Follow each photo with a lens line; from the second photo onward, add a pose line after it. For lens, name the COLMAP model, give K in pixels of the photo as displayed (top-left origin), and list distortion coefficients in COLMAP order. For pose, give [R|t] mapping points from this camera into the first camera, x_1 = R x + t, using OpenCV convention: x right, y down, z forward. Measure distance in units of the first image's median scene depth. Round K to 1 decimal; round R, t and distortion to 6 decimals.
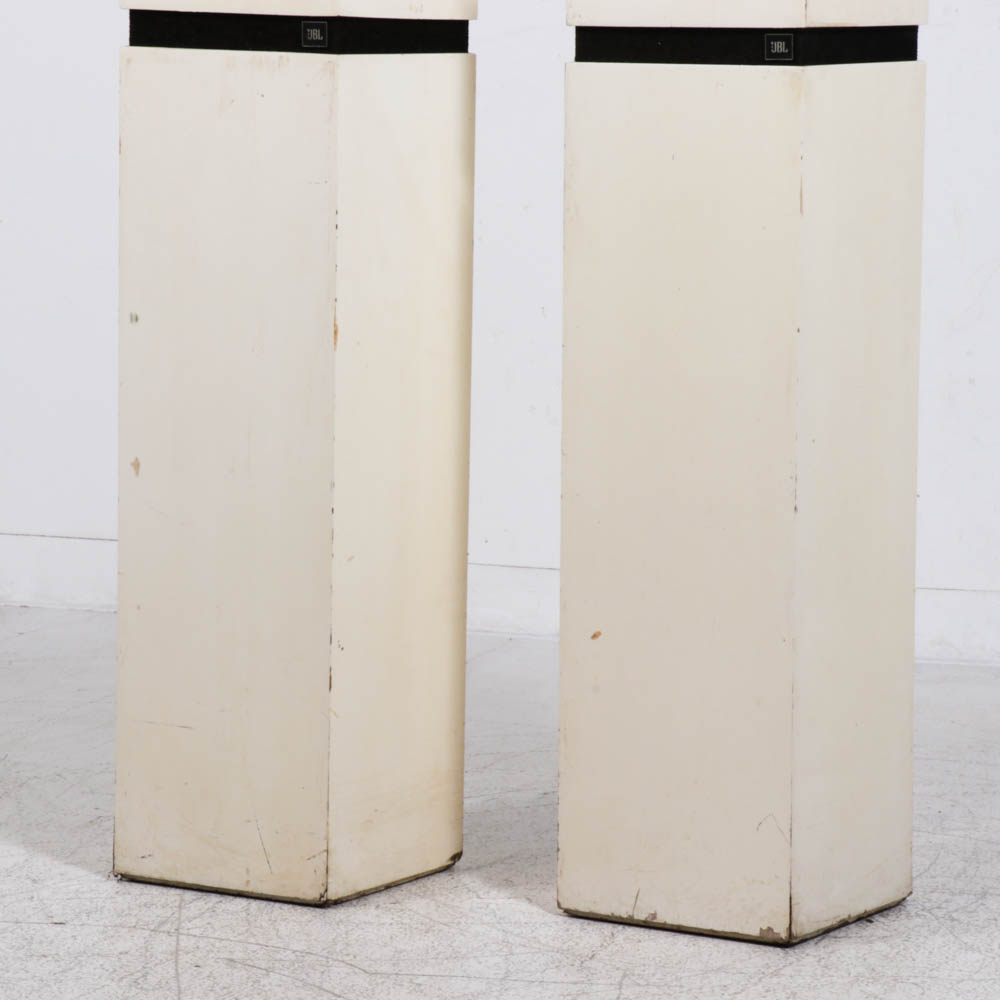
lens RADIAL K [[4077.7, 0, 501.3], [0, 4077.7, 502.3], [0, 0, 1]] dist [0.414905, 0.000000]
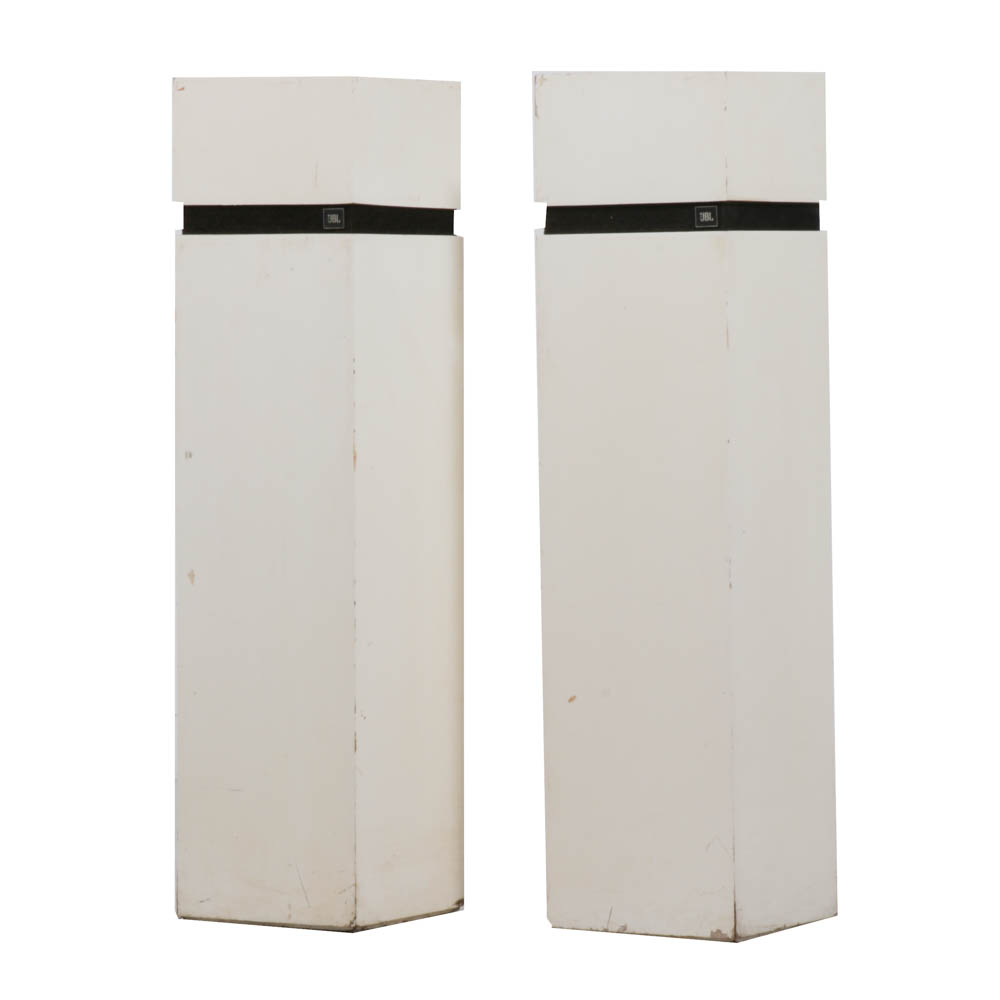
lens RADIAL K [[4312.5, 0, 502.1], [0, 4312.5, 501.9], [0, 0, 1]] dist [0.333234, 0.000000]
pose [[0.999748, -0.021443, 0.006608, -0.004984], [0.021895, 0.996683, -0.078387, 0.073552], [-0.004905, 0.078512, 0.996901, -0.290946]]
